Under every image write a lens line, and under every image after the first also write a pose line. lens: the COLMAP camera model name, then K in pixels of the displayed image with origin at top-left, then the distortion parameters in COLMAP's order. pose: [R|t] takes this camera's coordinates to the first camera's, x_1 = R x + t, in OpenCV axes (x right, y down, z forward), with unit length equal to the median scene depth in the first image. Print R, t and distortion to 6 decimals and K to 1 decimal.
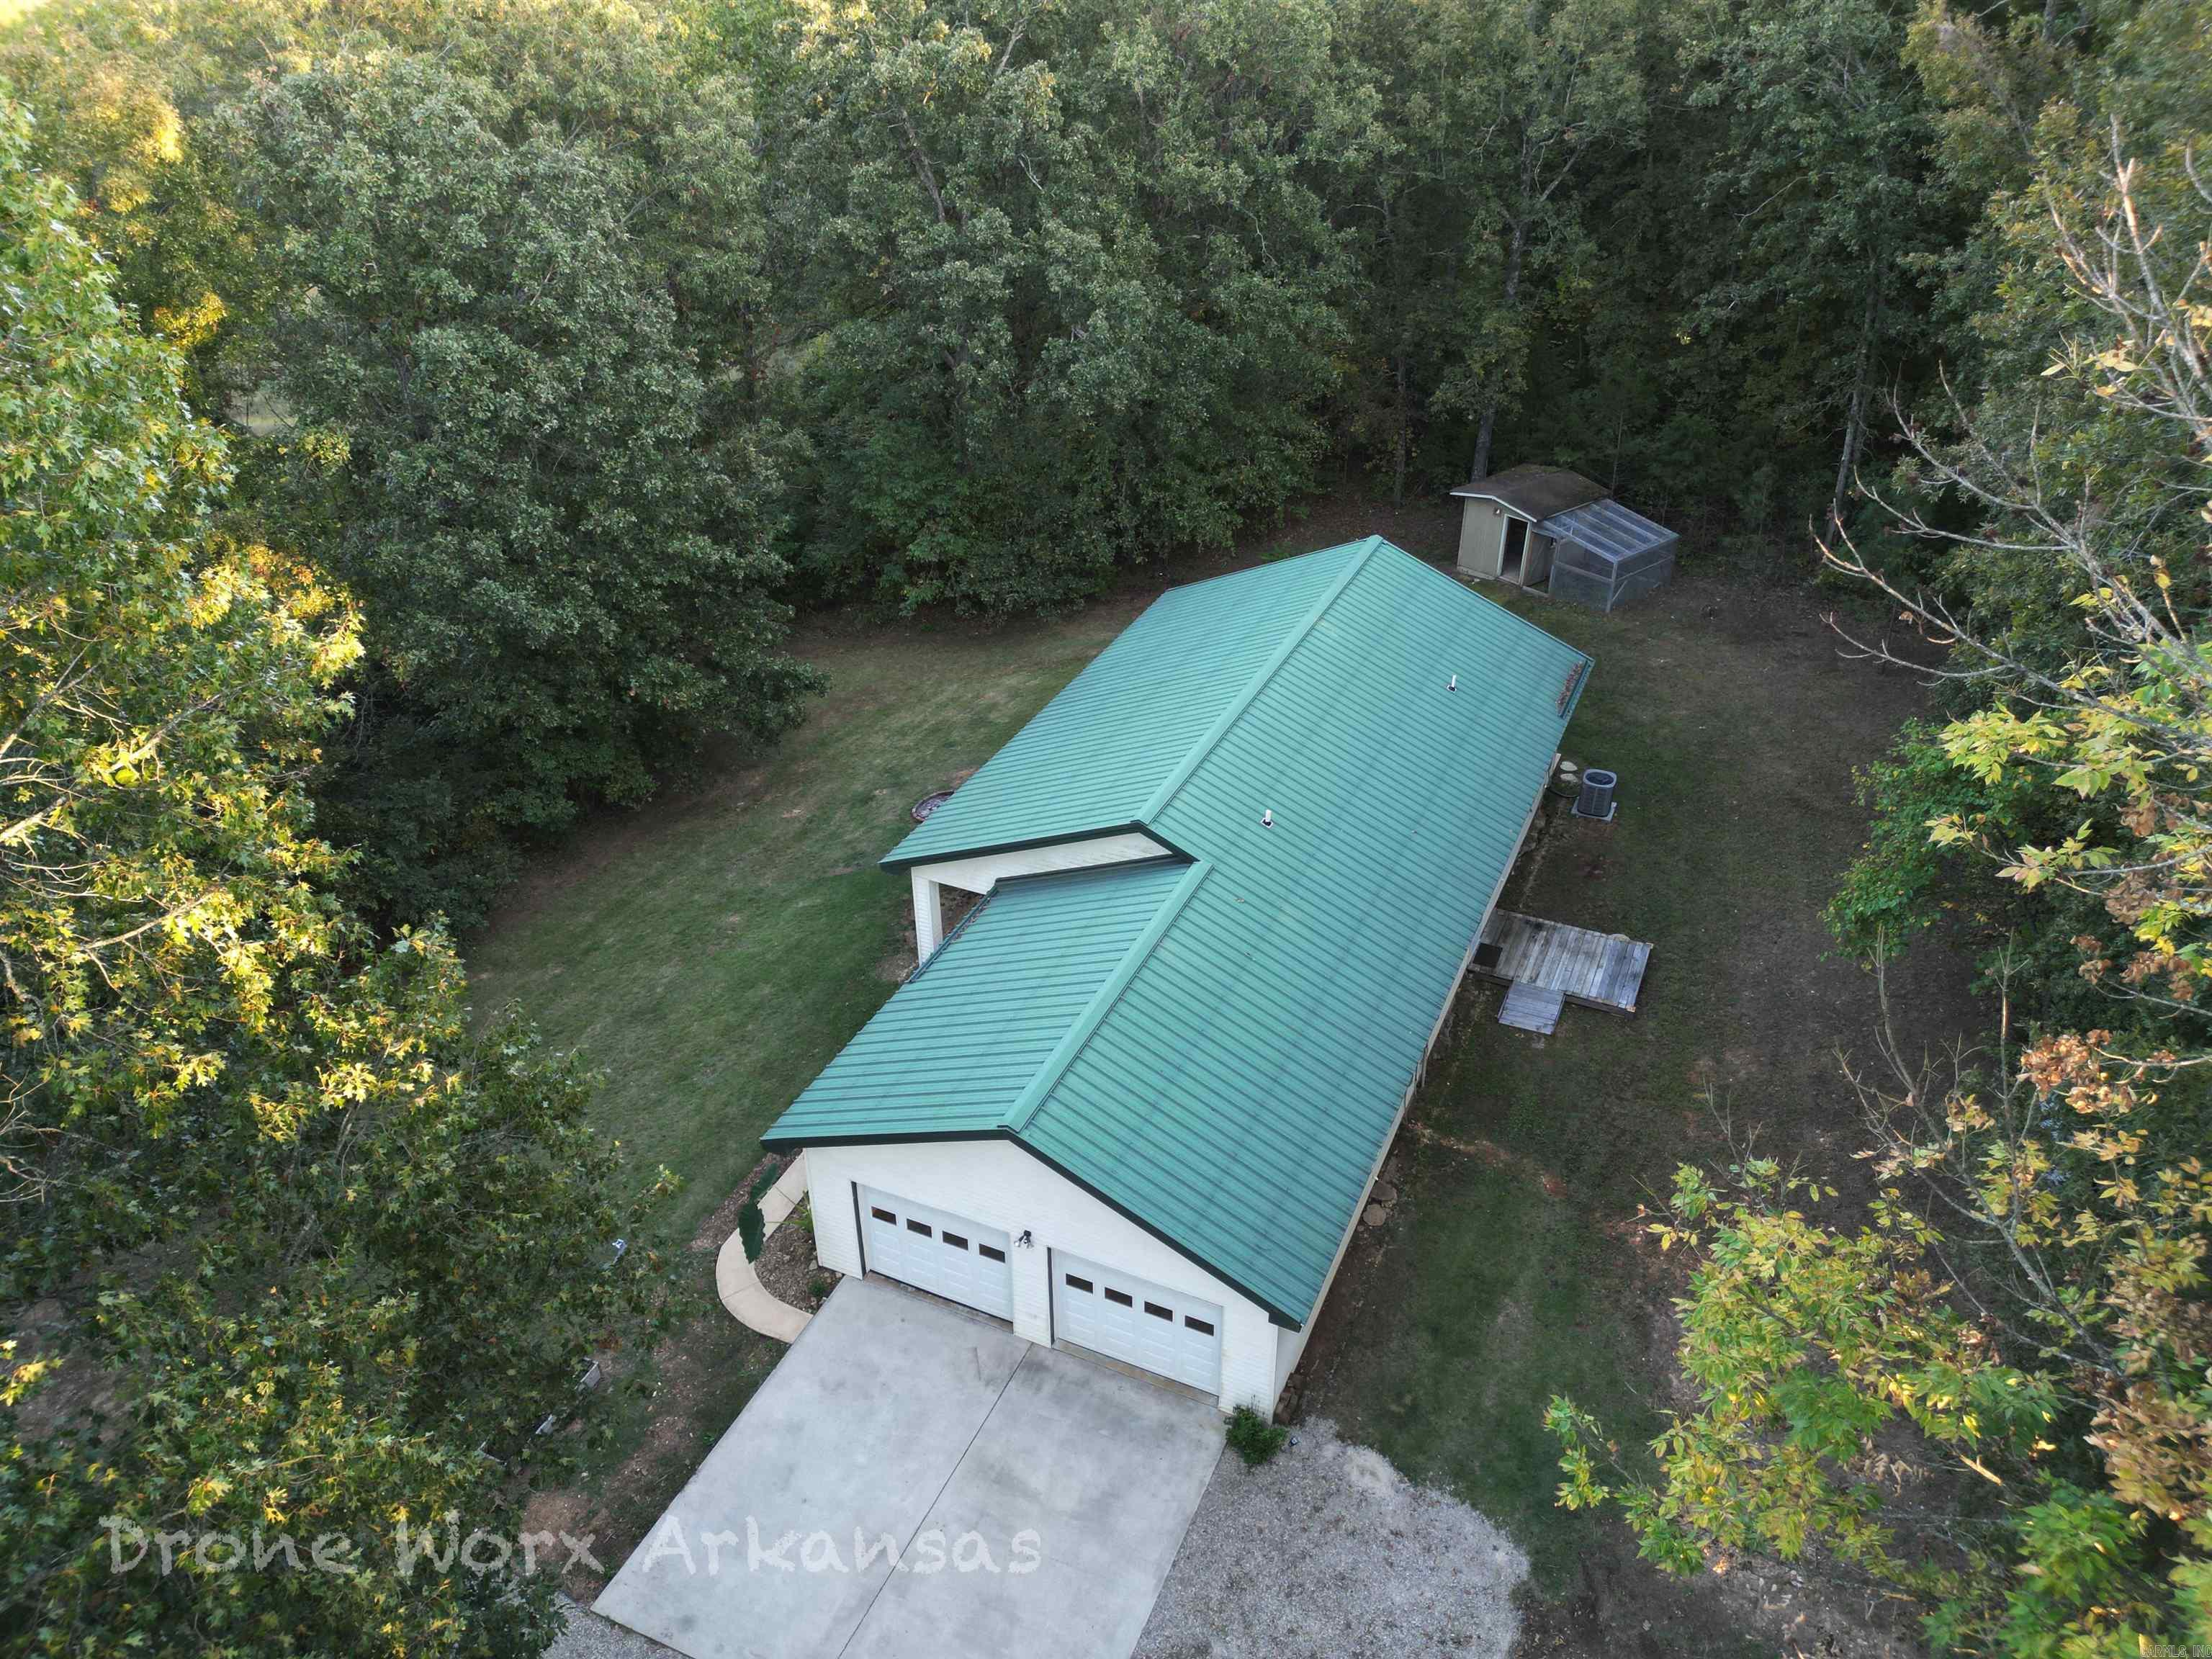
lens RADIAL K [[1552.6, 0, 1106.0], [0, 1552.6, 829.5], [0, 0, 1]] dist [0.070153, -0.082675]
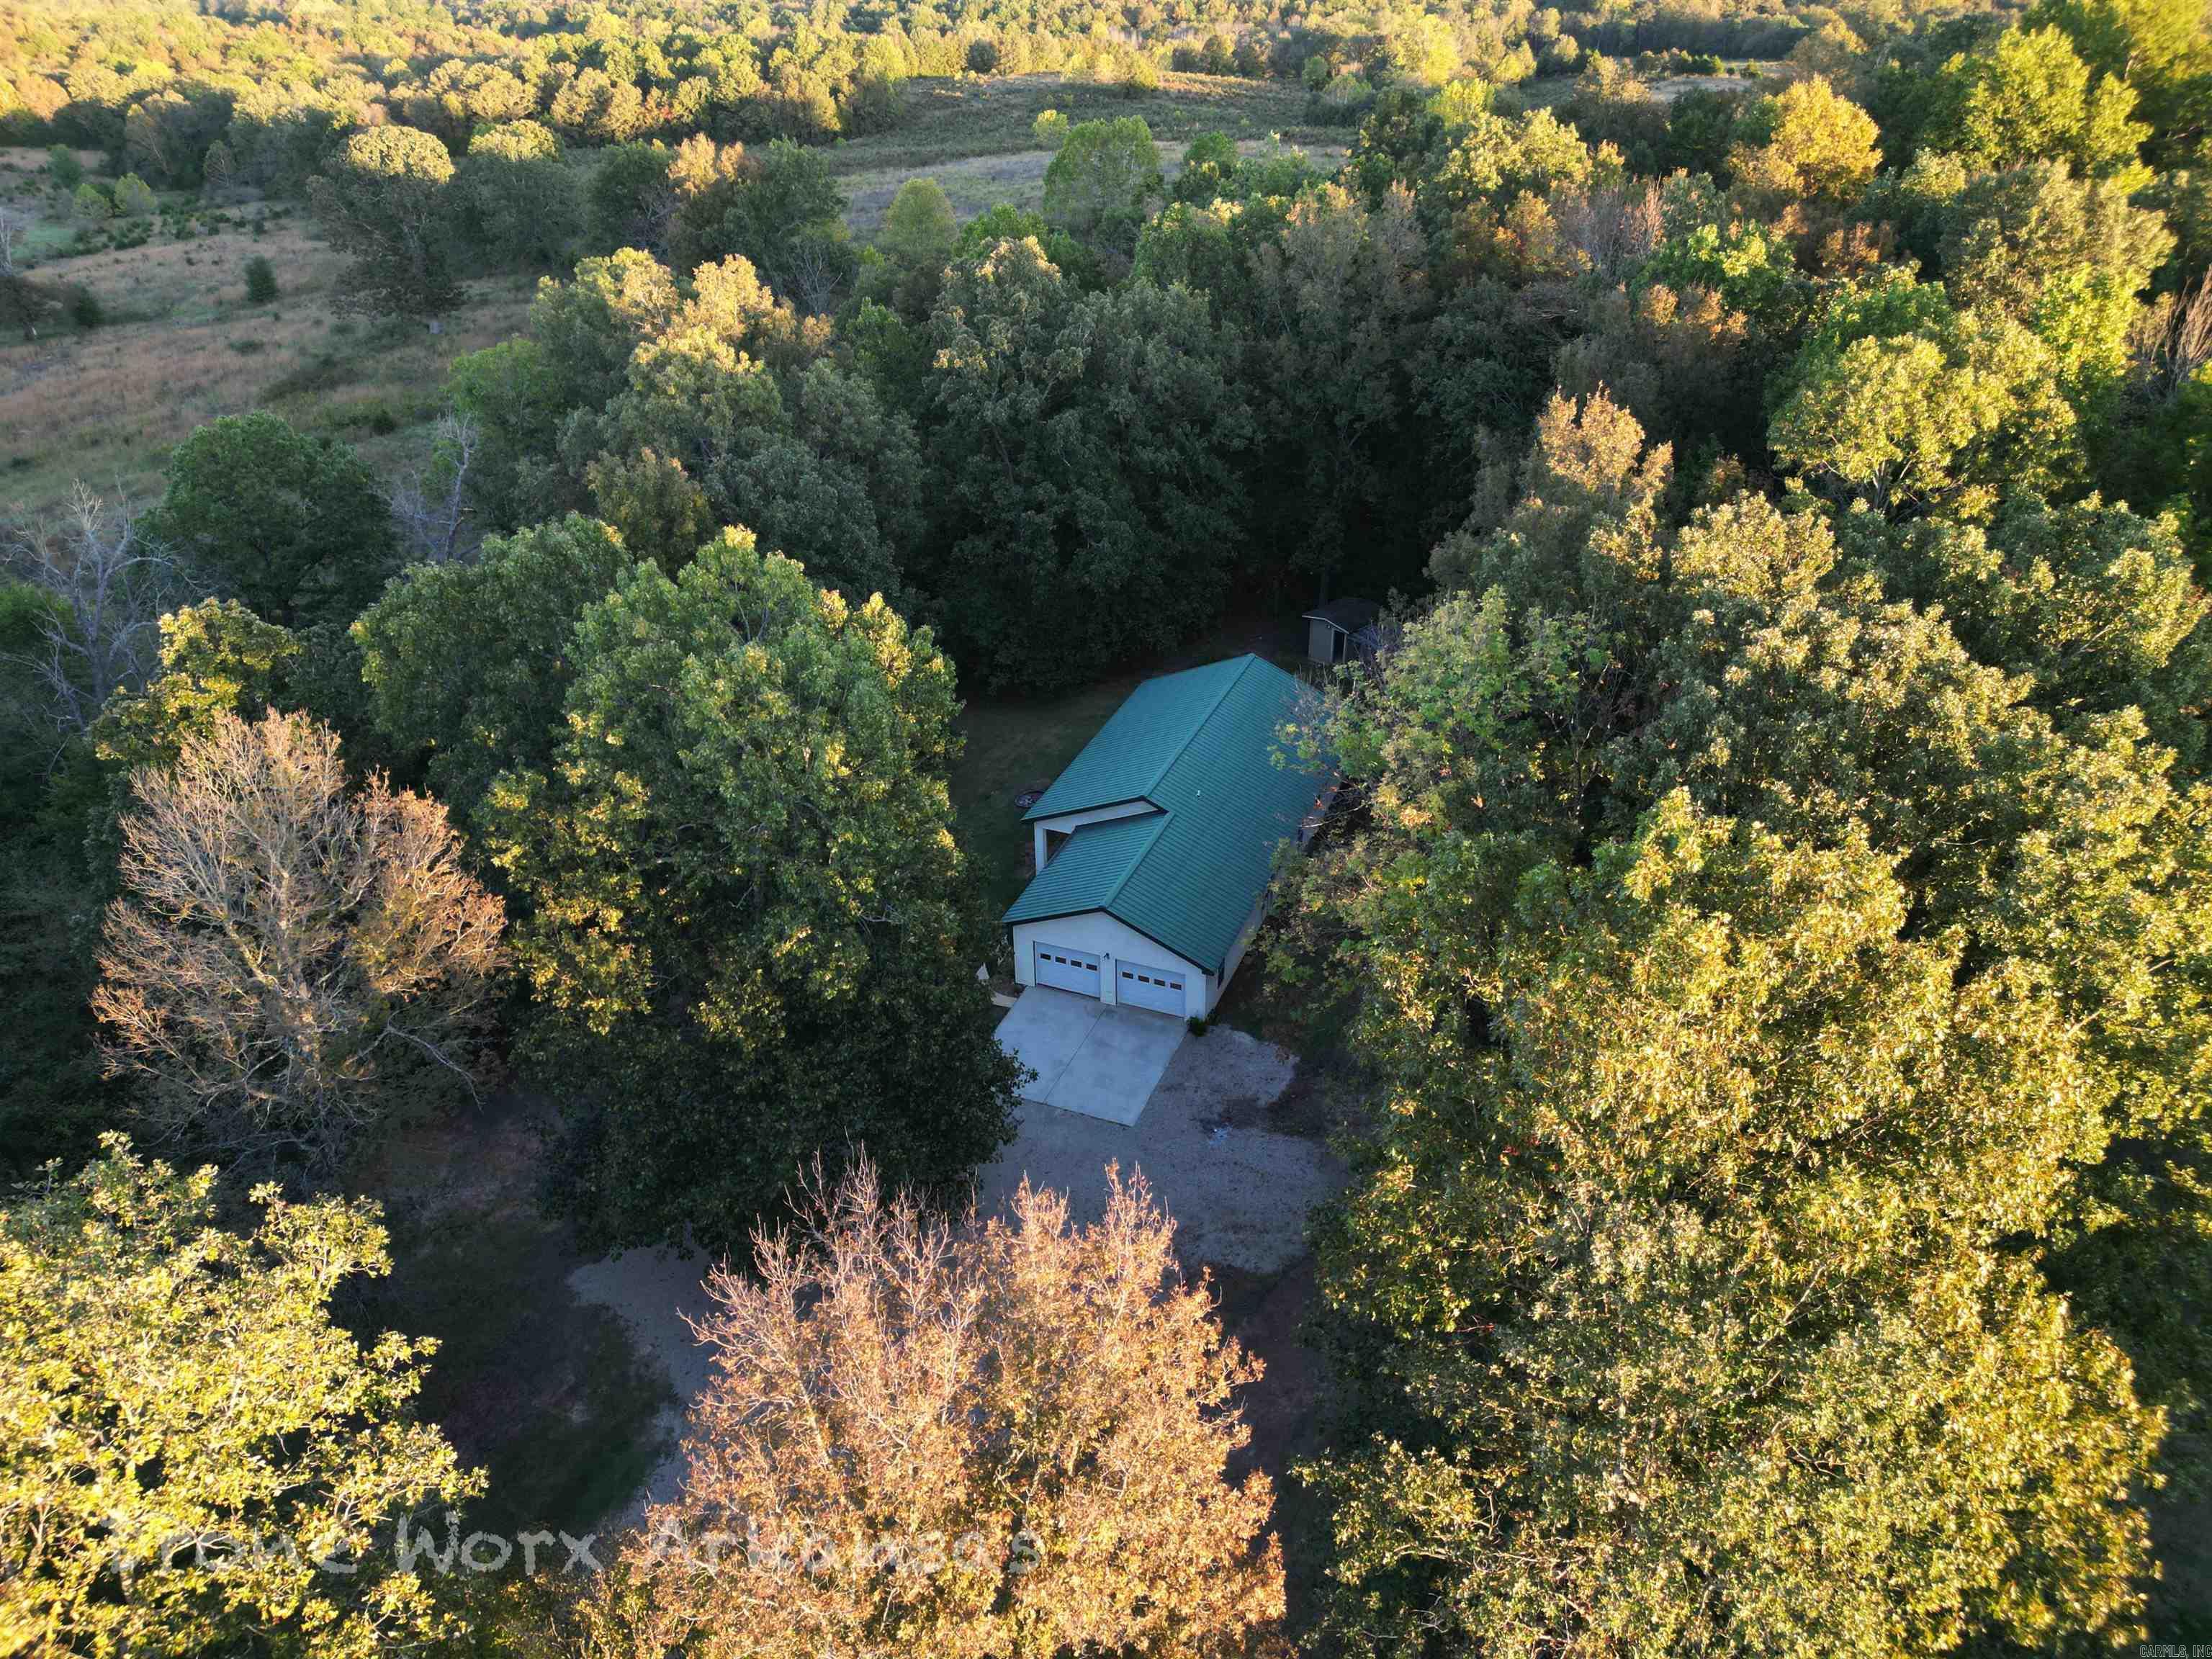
lens RADIAL K [[1552.6, 0, 1106.0], [0, 1552.6, 829.5], [0, 0, 1]] dist [0.070153, -0.082675]
pose [[0.999052, -0.024525, 0.035975, -0.128813], [0.025174, 0.999526, -0.017698, 0.092648], [-0.035523, 0.018587, 0.999196, -1.423622]]
